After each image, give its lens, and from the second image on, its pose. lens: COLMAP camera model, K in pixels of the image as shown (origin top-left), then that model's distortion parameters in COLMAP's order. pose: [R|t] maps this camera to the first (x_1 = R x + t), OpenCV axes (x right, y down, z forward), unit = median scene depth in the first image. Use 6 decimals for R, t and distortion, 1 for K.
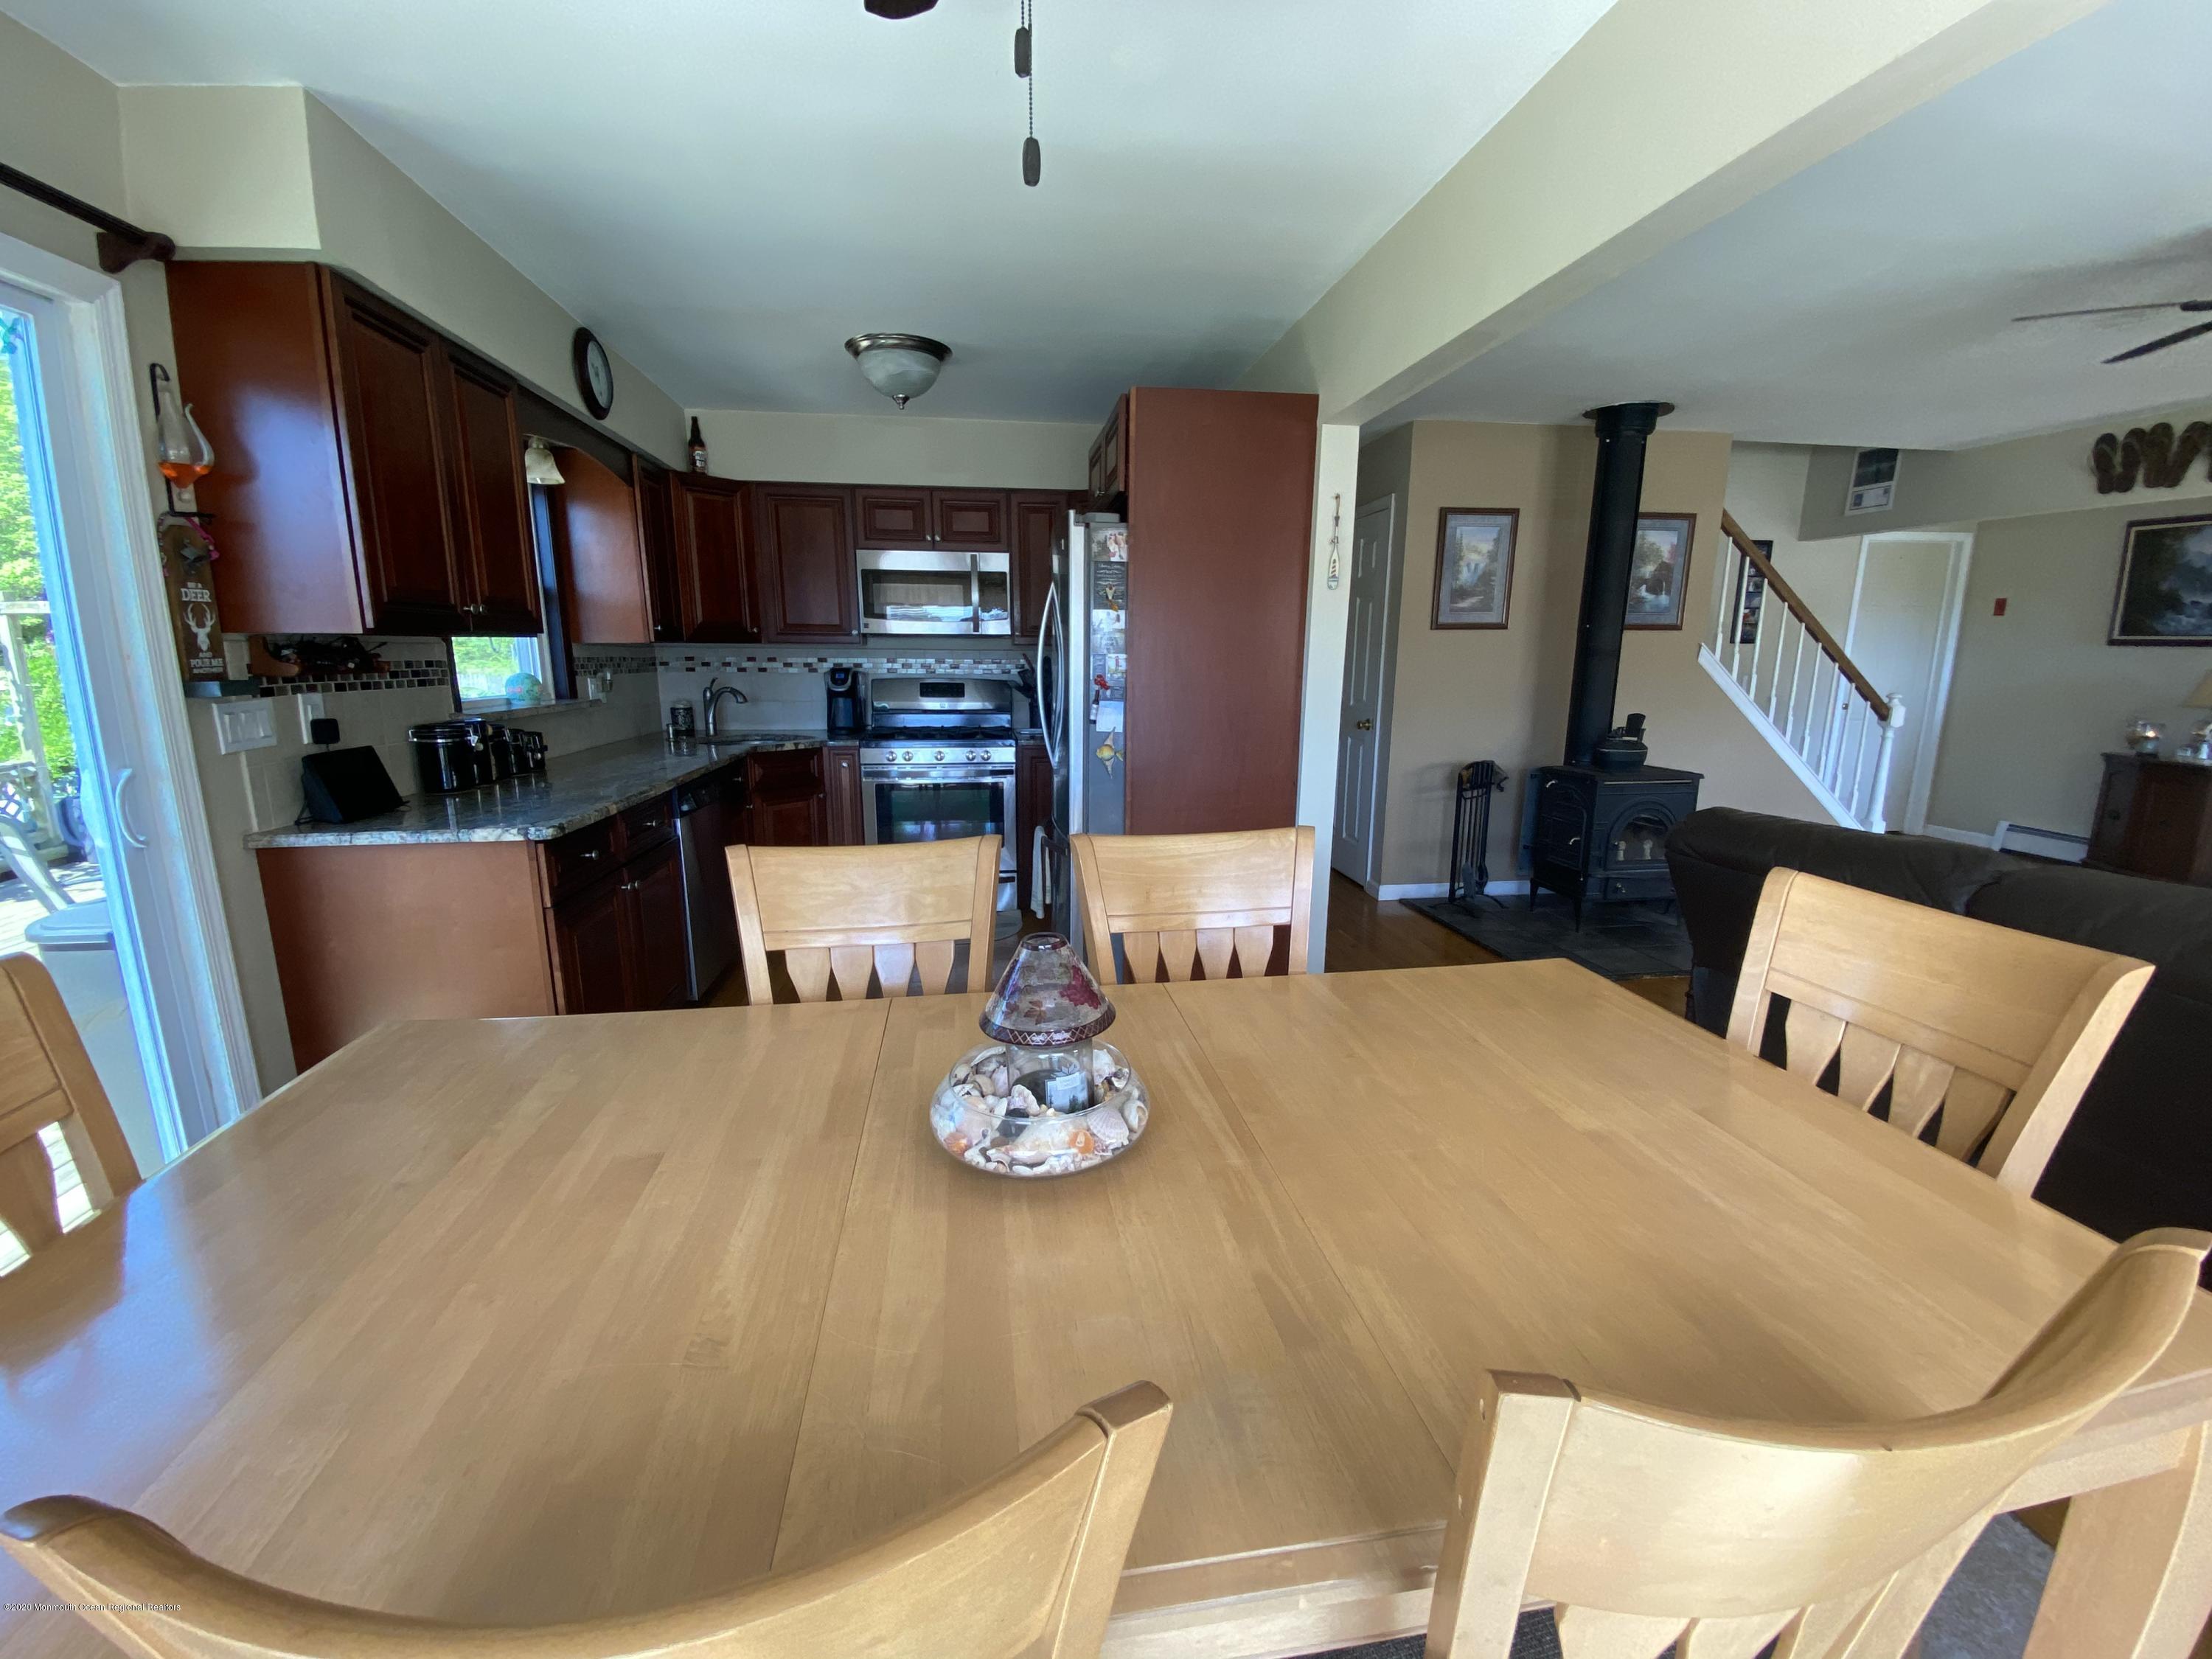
lens RADIAL K [[894.8, 0, 1106.5], [0, 894.8, 831.8], [0, 0, 1]] dist [0.033103, -0.024431]
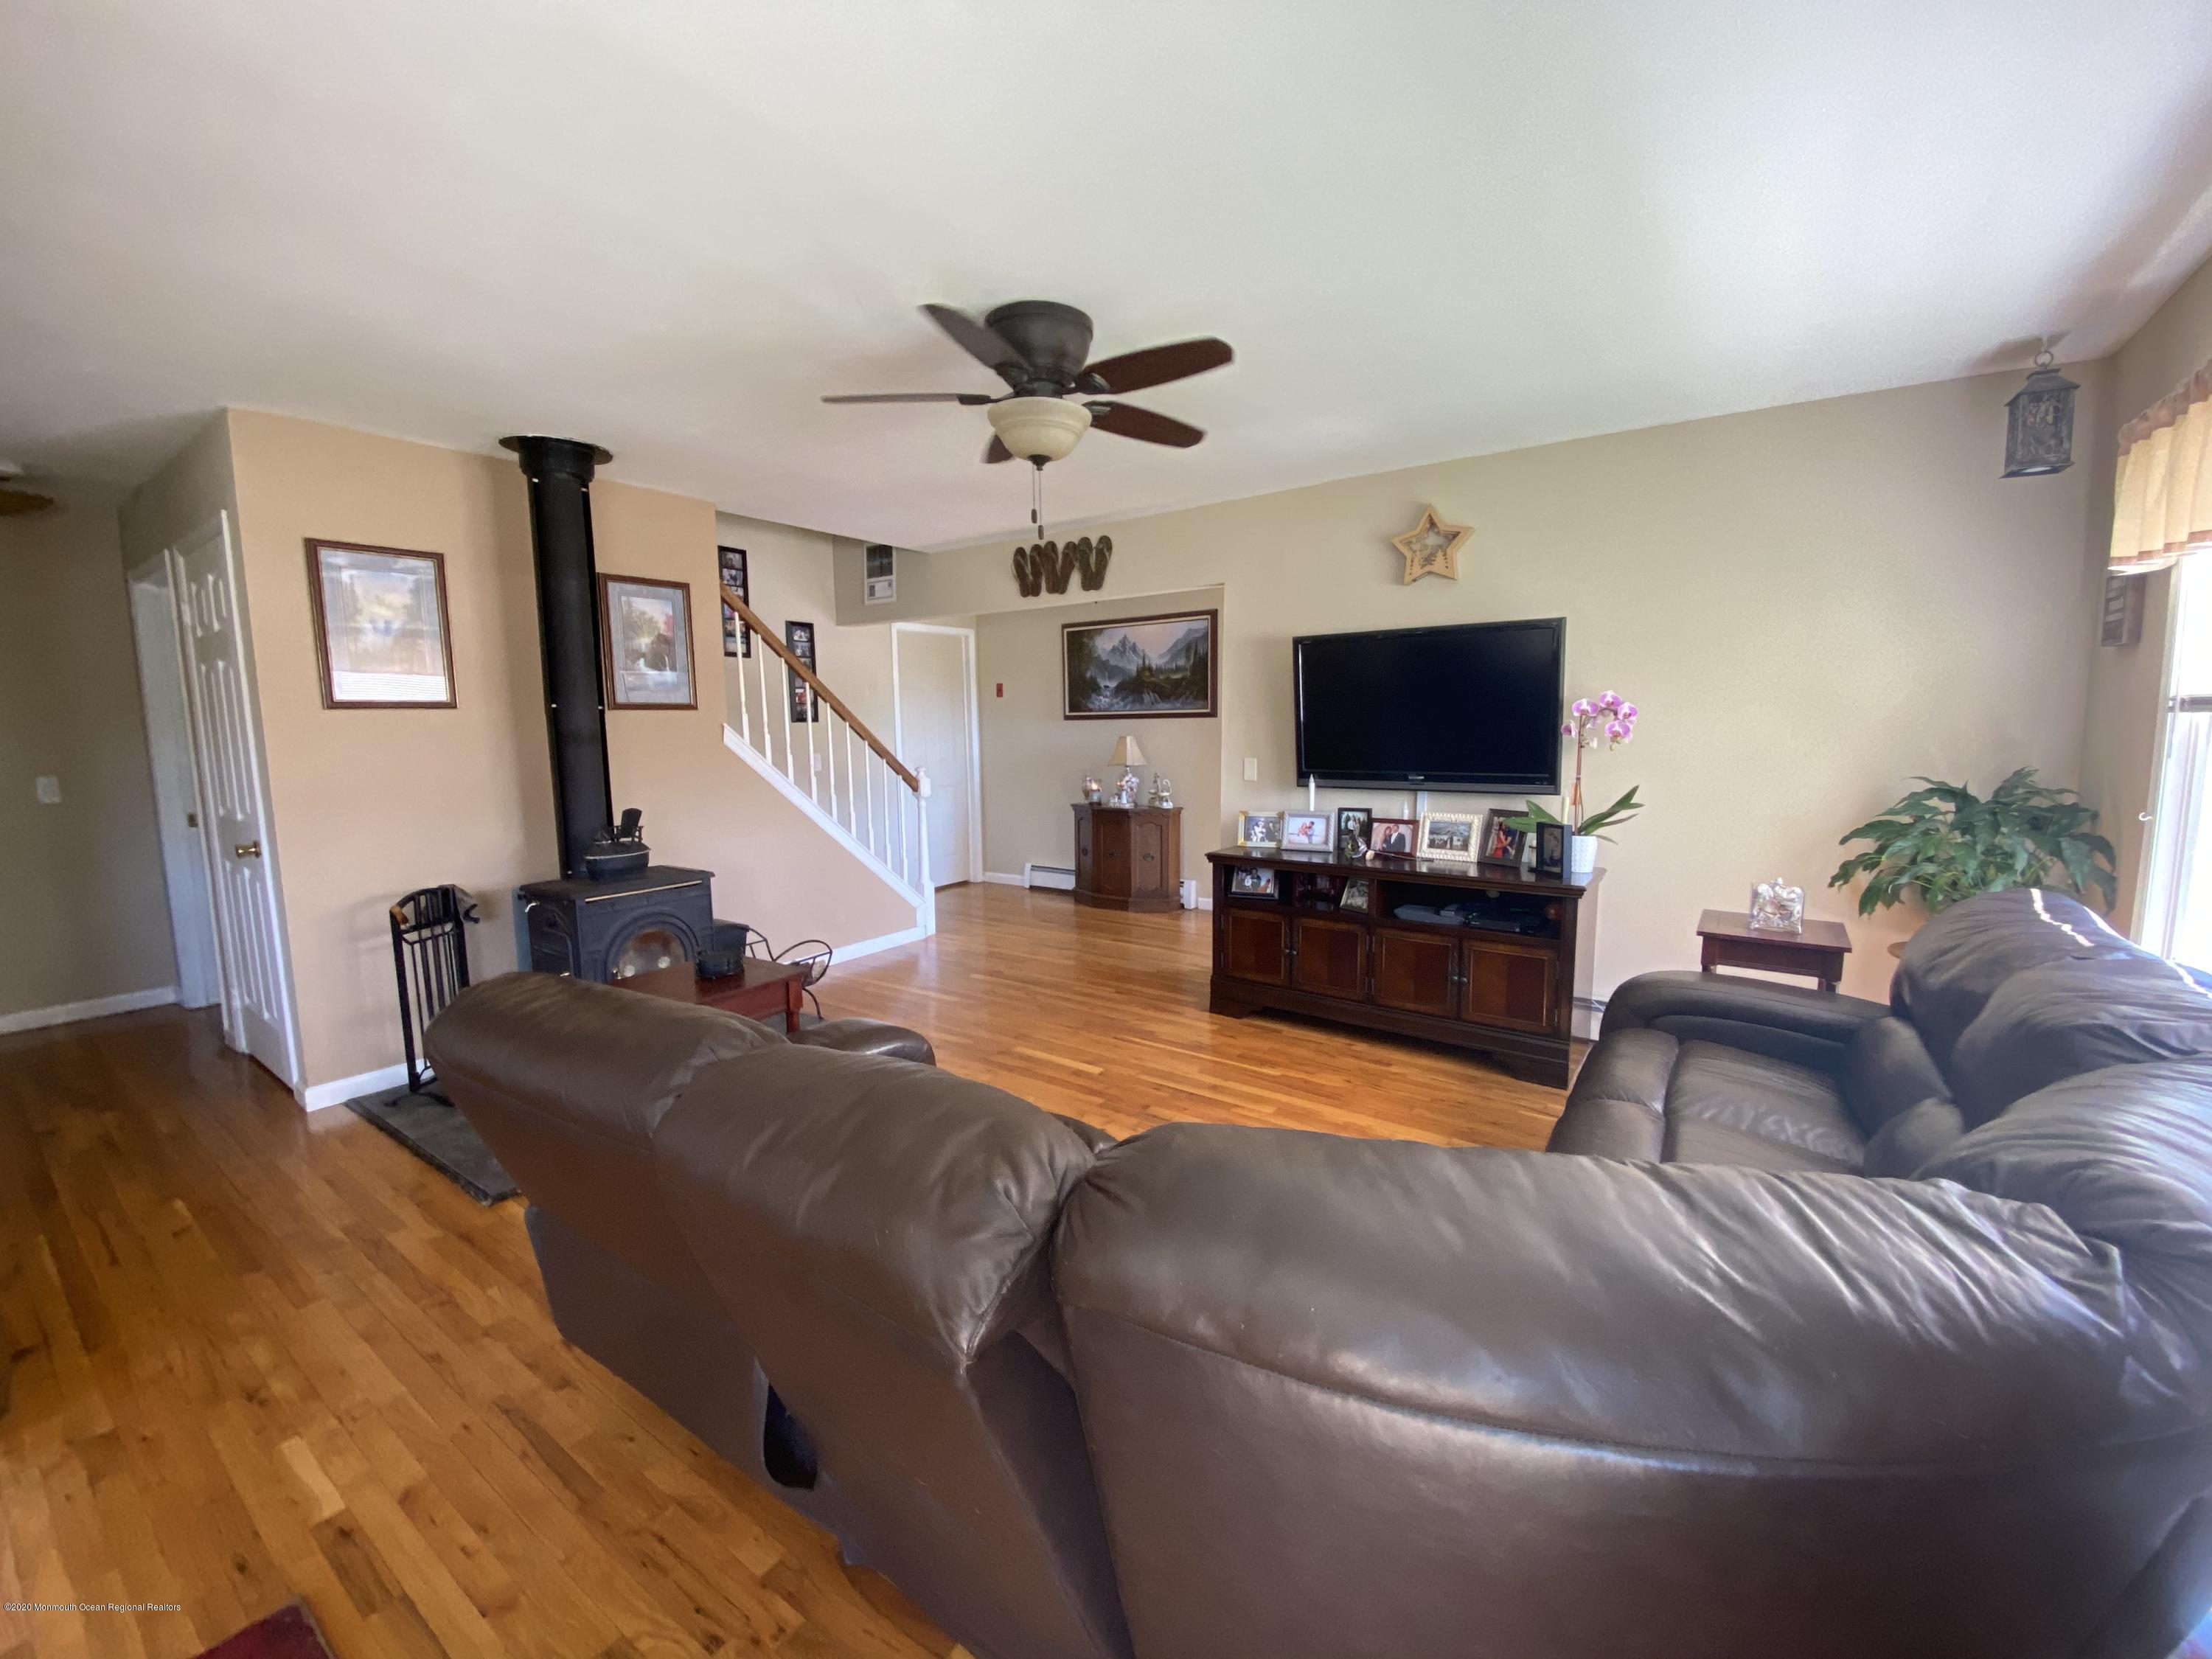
lens RADIAL K [[888.9, 0, 1101.7], [0, 888.9, 841.0], [0, 0, 1]] dist [0.012608, -0.016784]
pose [[0.694914, -0.105834, 0.711262, 0.287572], [0.154539, 0.987979, -0.003978, -0.029563], [-0.702291, 0.112682, 0.702916, 0.111657]]
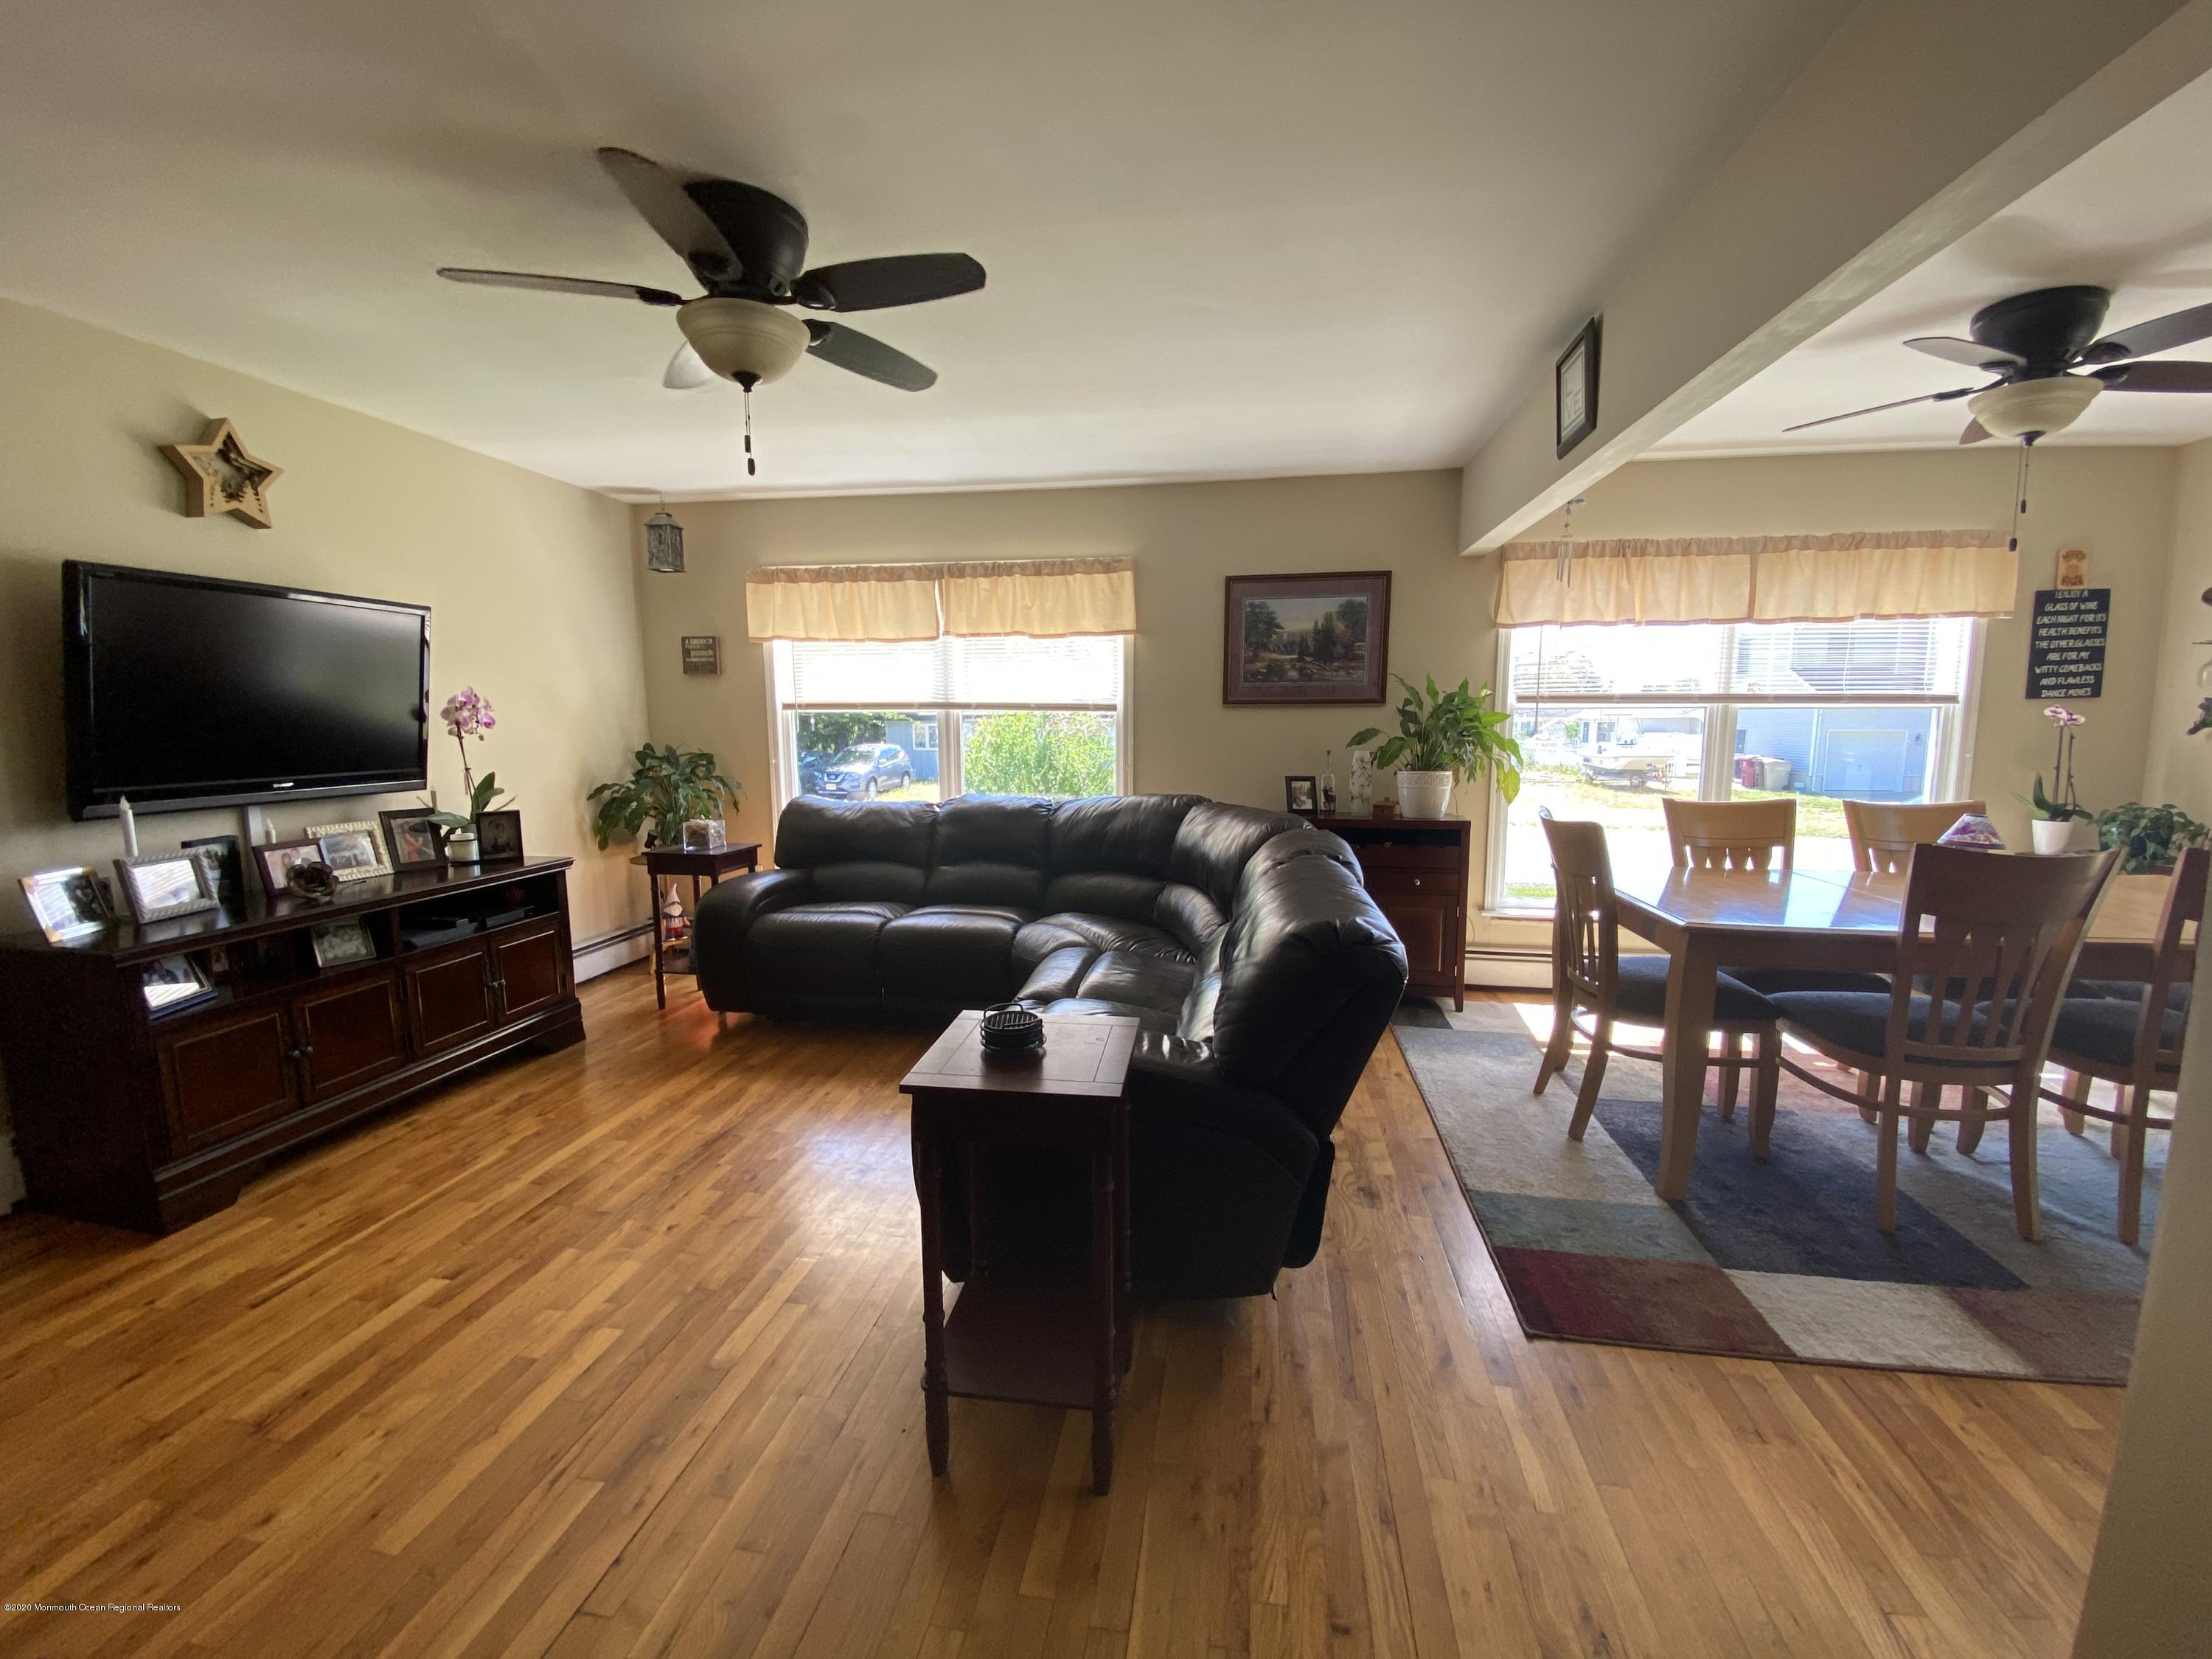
lens RADIAL K [[889.8, 0, 1106.2], [0, 889.8, 842.3], [0, 0, 1]] dist [0.028442, -0.024246]
pose [[-0.953200, -0.037664, 0.299986, 0.353512], [0.063209, 0.945459, 0.319550, -0.180958], [-0.295660, 0.323557, -0.898830, 0.937067]]
